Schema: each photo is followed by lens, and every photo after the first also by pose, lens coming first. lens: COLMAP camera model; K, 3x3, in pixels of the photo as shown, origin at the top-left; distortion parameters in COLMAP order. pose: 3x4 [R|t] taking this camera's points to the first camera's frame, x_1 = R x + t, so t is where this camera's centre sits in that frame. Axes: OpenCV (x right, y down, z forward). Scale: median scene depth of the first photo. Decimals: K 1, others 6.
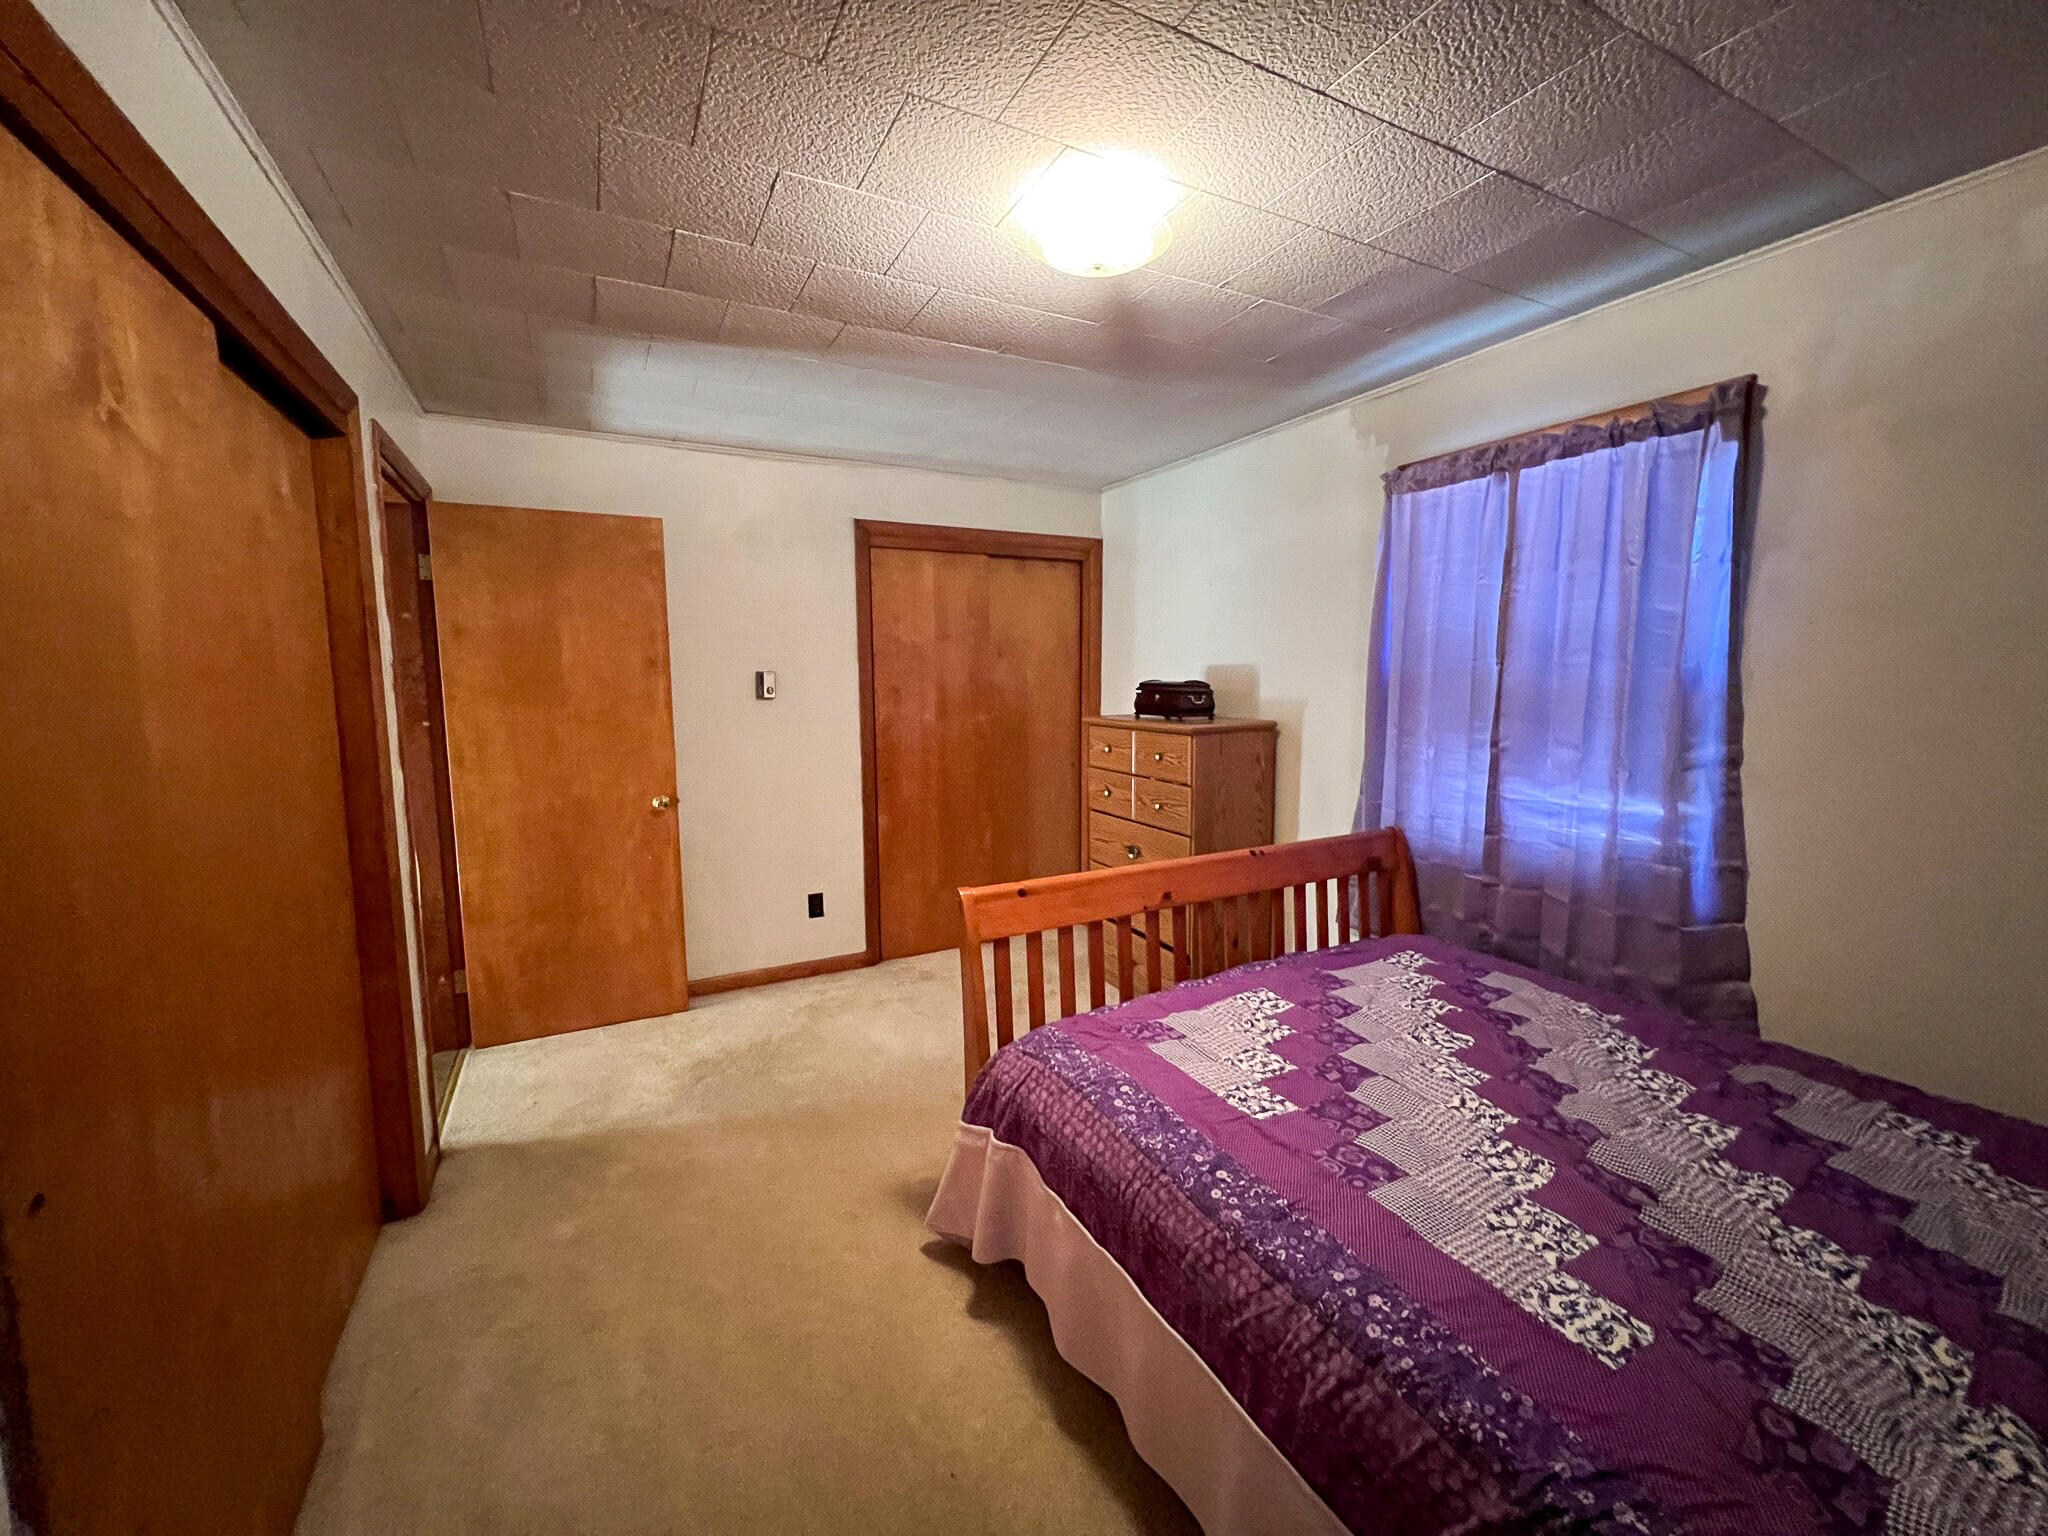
lens RADIAL K [[820.5, 0, 1017.3], [0, 820.5, 765.5], [0, 0, 1]] dist [-0.002453, 0.000667]
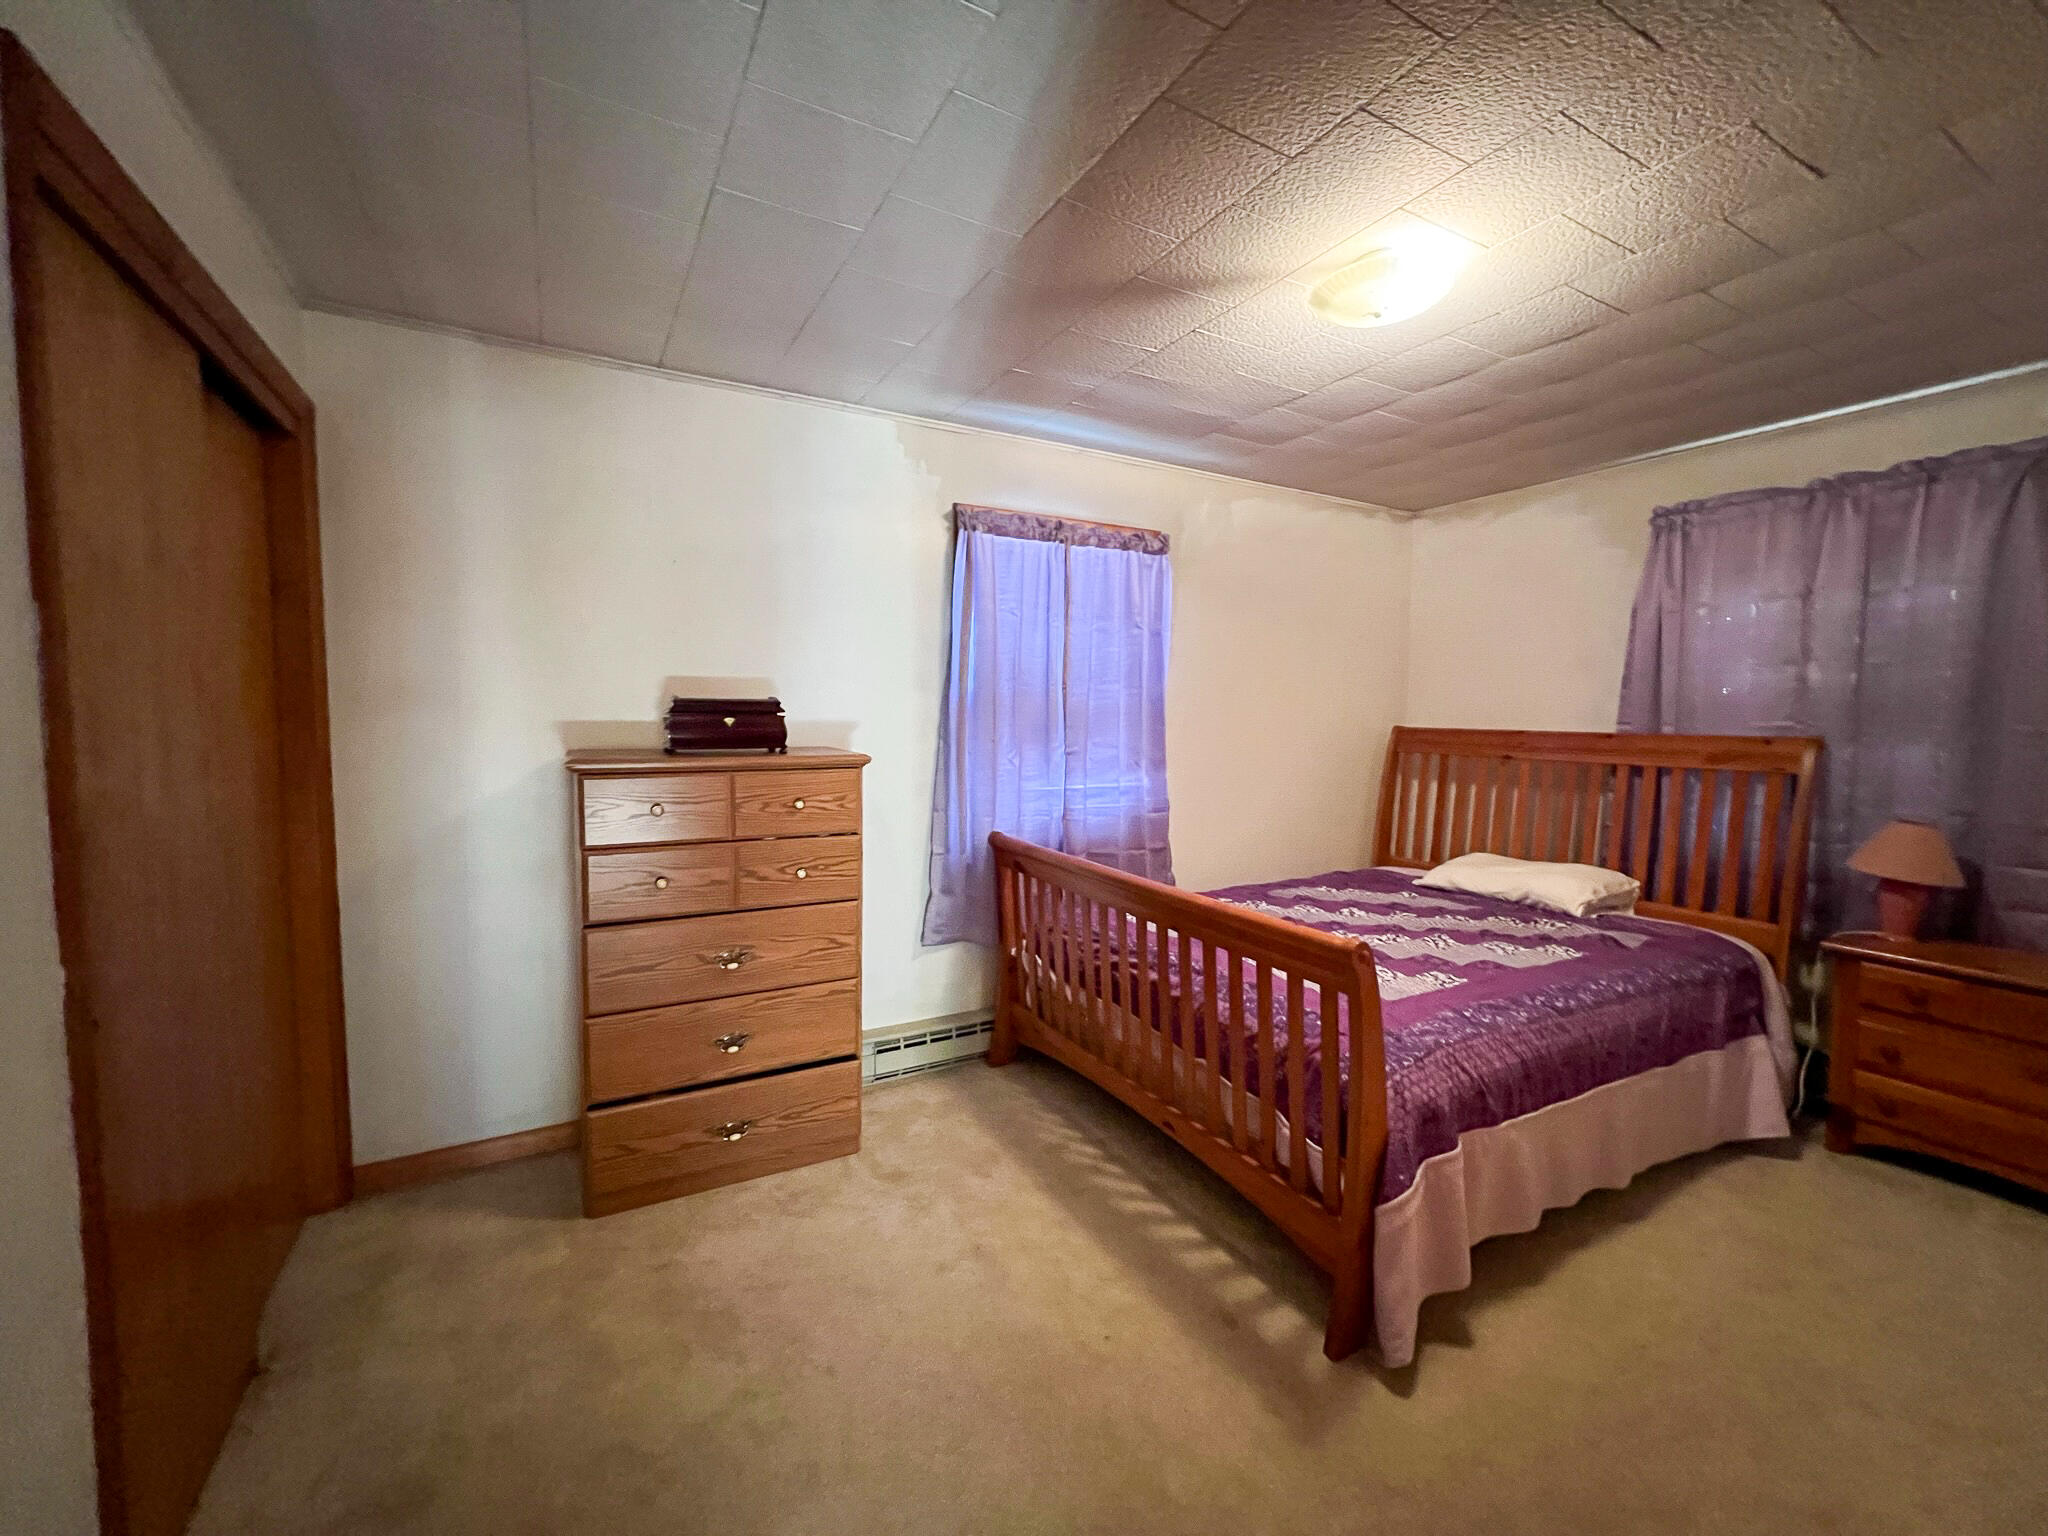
lens RADIAL K [[820.5, 0, 1014.6], [0, 820.5, 765.8], [0, 0, 1]] dist [-0.002453, 0.000667]
pose [[-0.023222, -0.061491, 0.997837, -0.795751], [0.104880, 0.992449, 0.063600, -0.102159], [-0.994214, 0.106130, -0.016597, 1.220273]]
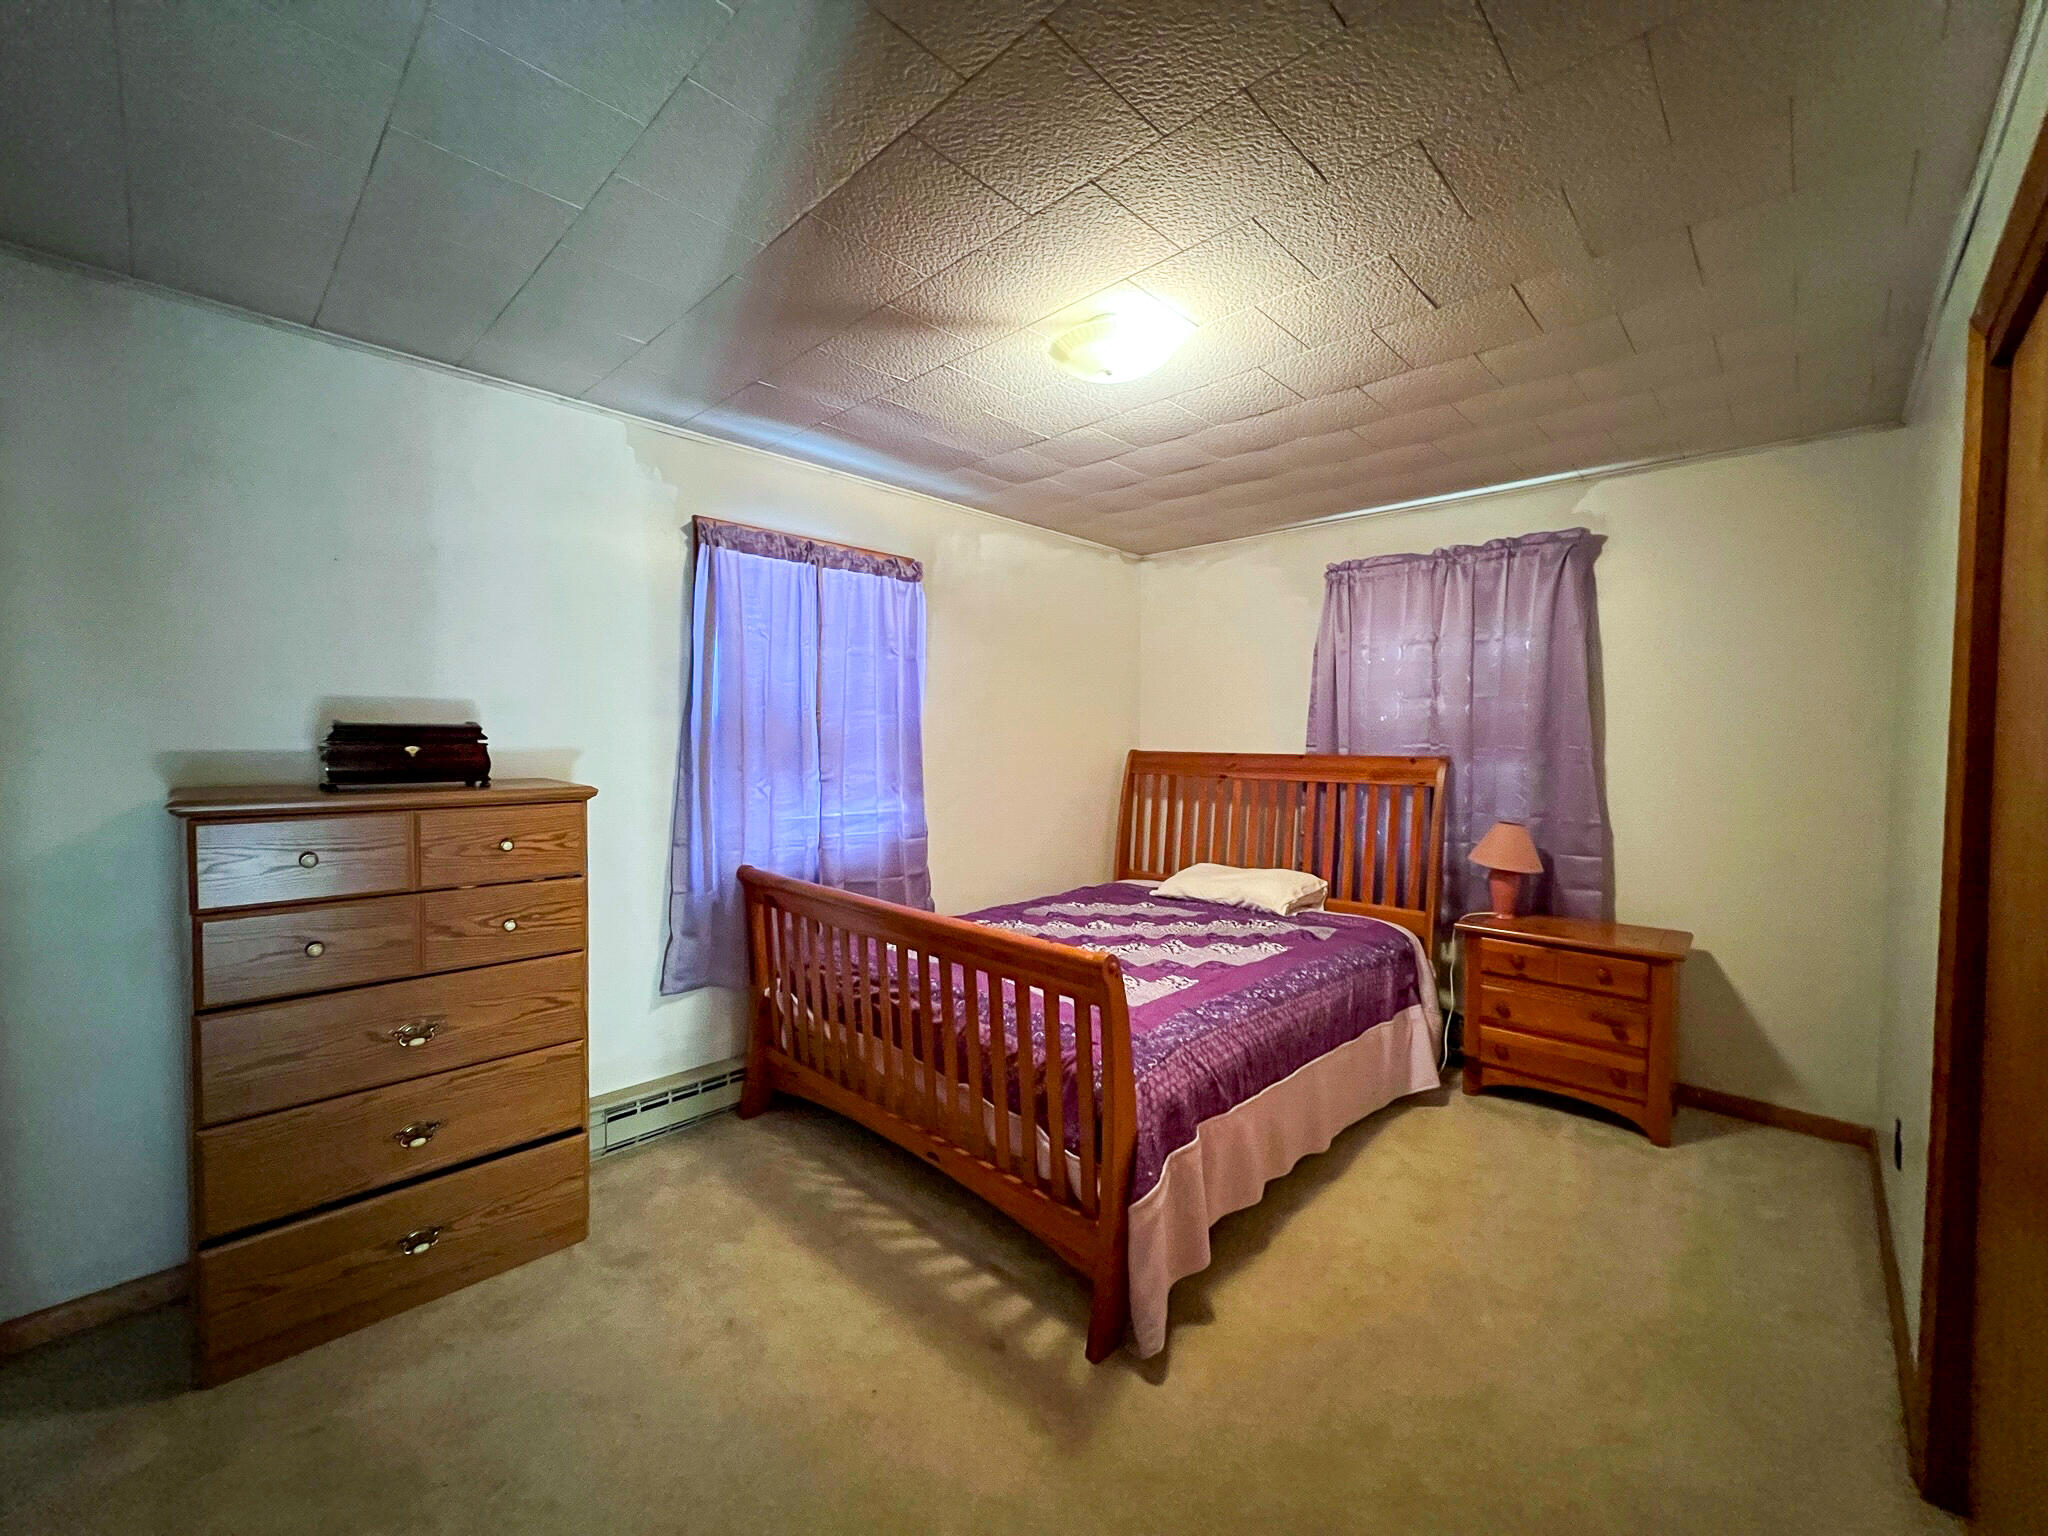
lens RADIAL K [[820.5, 0, 1014.7], [0, 820.5, 765.0], [0, 0, 1]] dist [-0.002453, 0.000667]
pose [[-0.313801, -0.028045, 0.949075, -0.783582], [0.103357, 0.992615, 0.063506, -0.103392], [-0.943847, 0.118022, -0.308584, 1.219877]]
